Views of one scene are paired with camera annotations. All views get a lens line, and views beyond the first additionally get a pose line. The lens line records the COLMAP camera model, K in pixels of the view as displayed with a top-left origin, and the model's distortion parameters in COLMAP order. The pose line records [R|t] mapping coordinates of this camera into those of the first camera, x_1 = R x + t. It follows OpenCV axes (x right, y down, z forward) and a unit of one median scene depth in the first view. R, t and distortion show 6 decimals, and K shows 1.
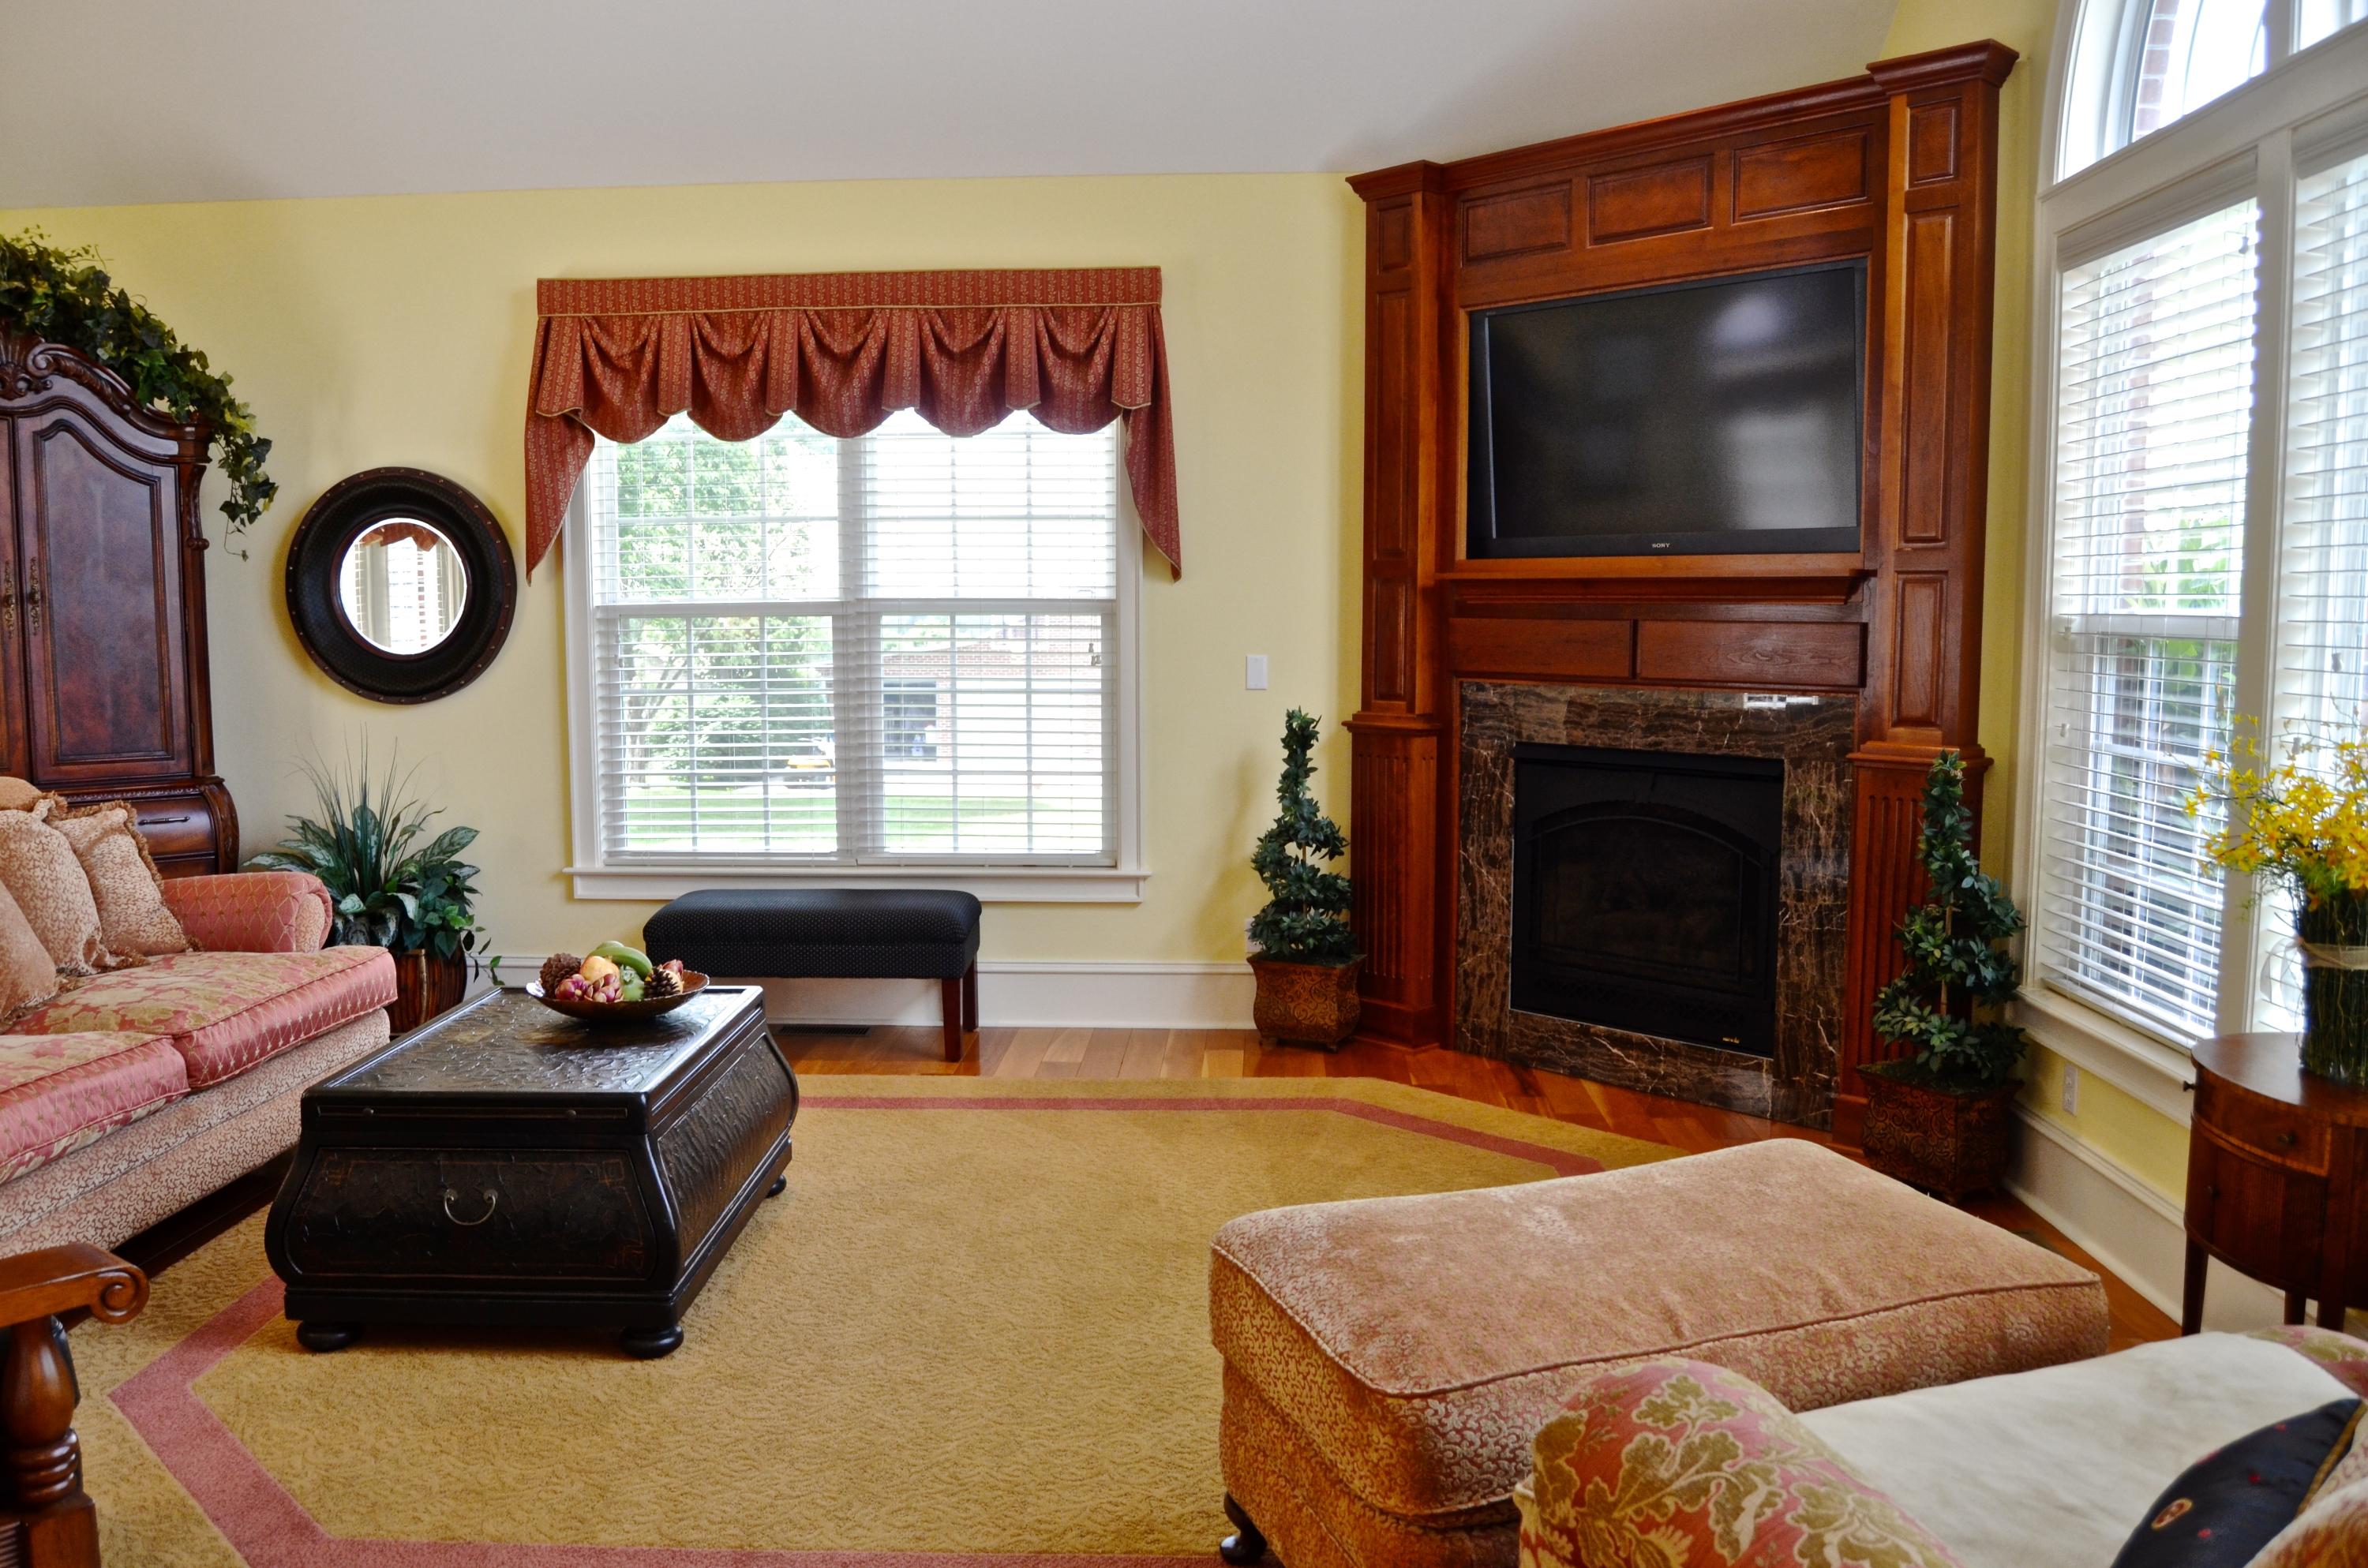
lens RADIAL K [[1853.4, 0, 1145.2], [0, 1853.4, 801.9], [0, 0, 1]] dist [-0.096844, 0.043402]
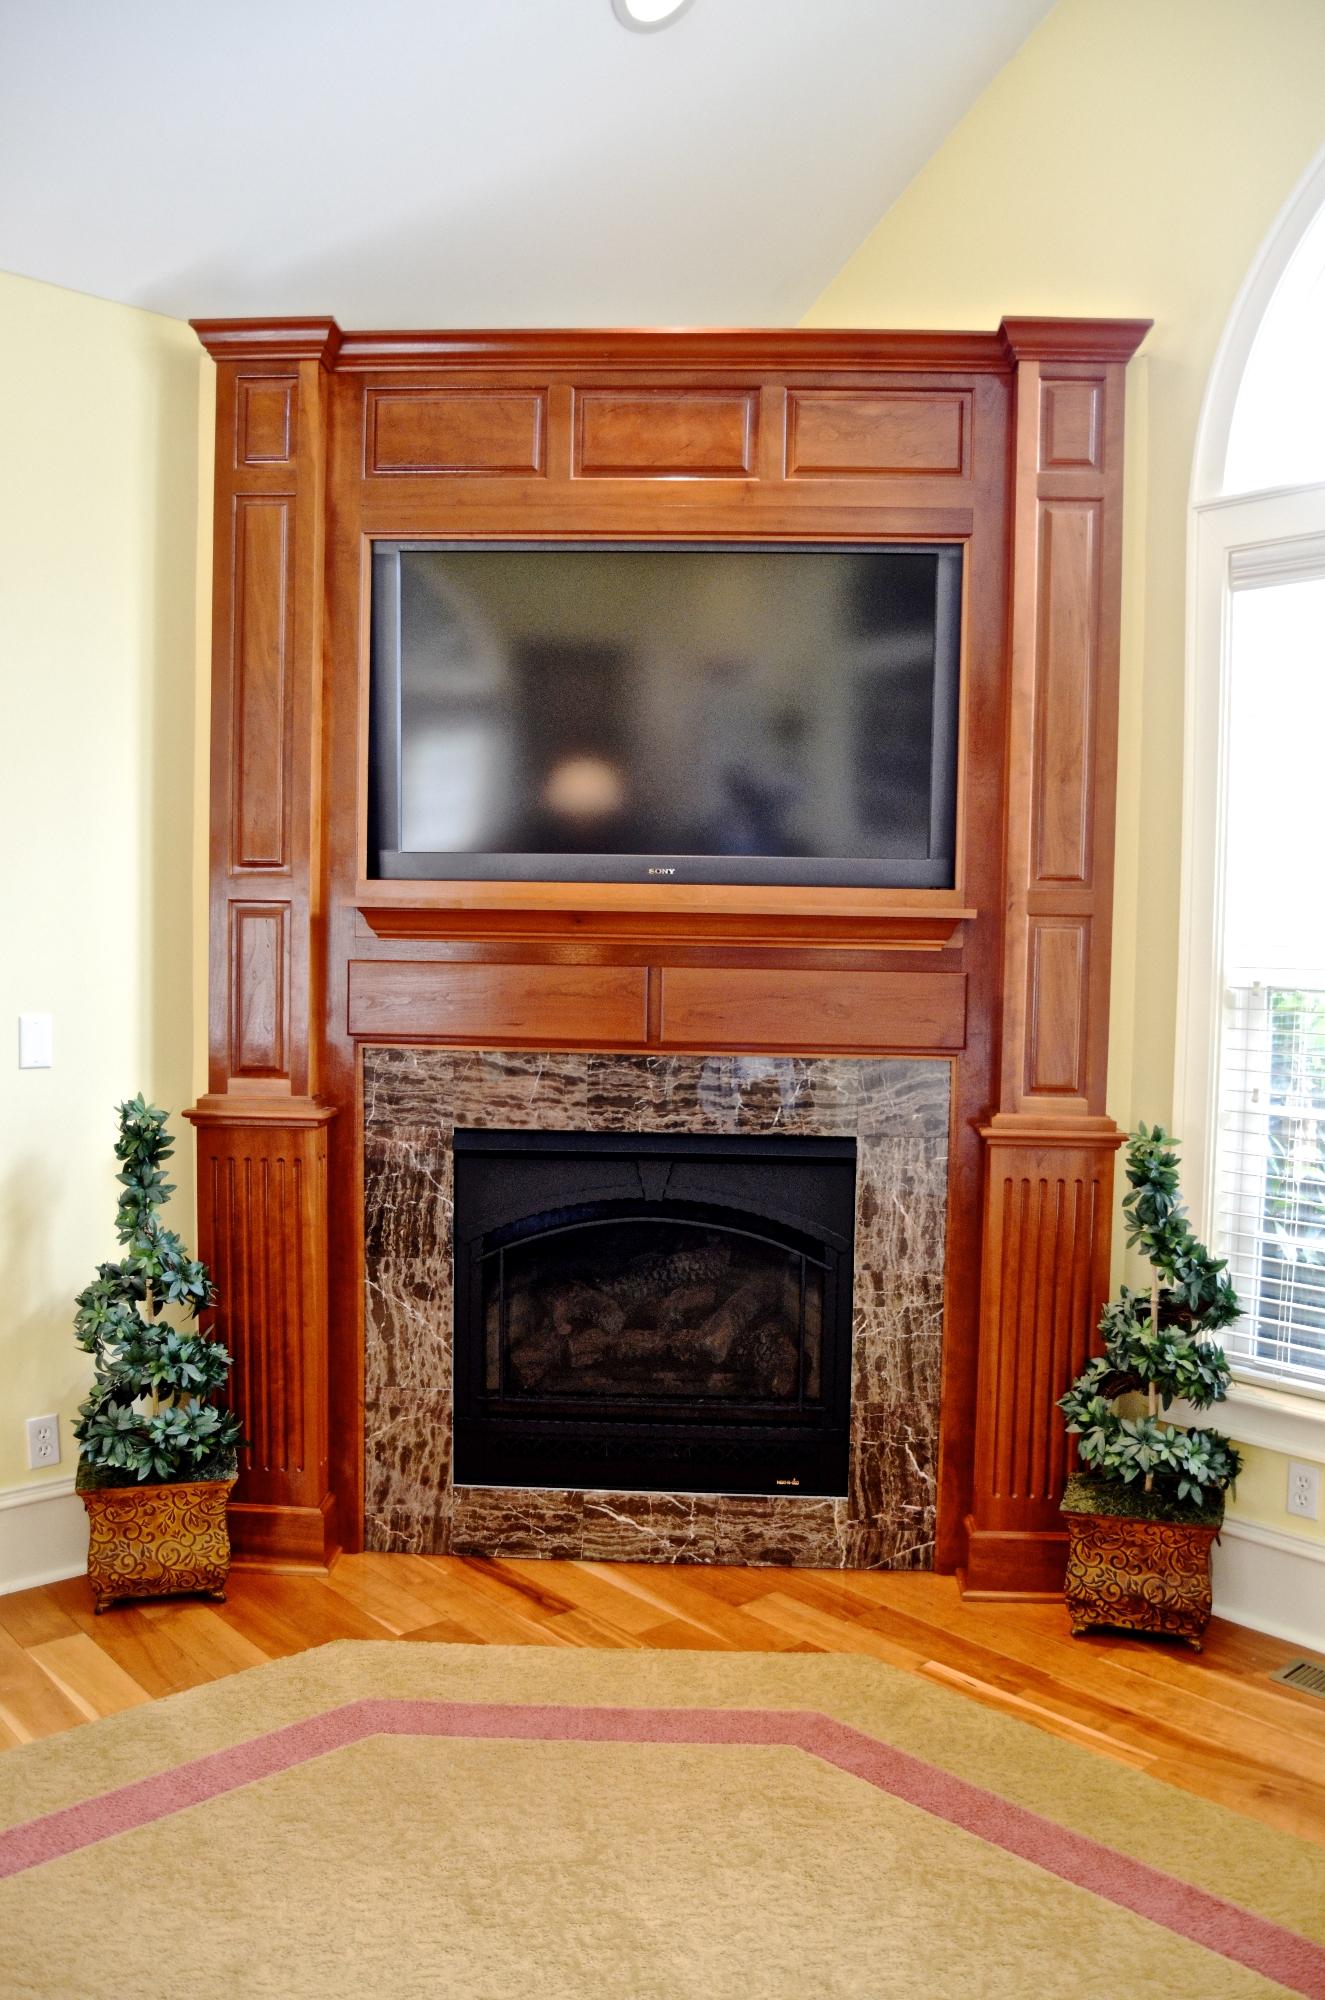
lens RADIAL K [[1565.6, 0, 654.5], [0, 1565.6, 1017.7], [0, 0, 1]] dist [-0.096844, 0.043402]
pose [[0.701260, -0.026634, 0.712408, -0.196076], [0.056723, 0.998218, -0.018516, -0.063085], [-0.710645, 0.053395, 0.701521, 0.522063]]
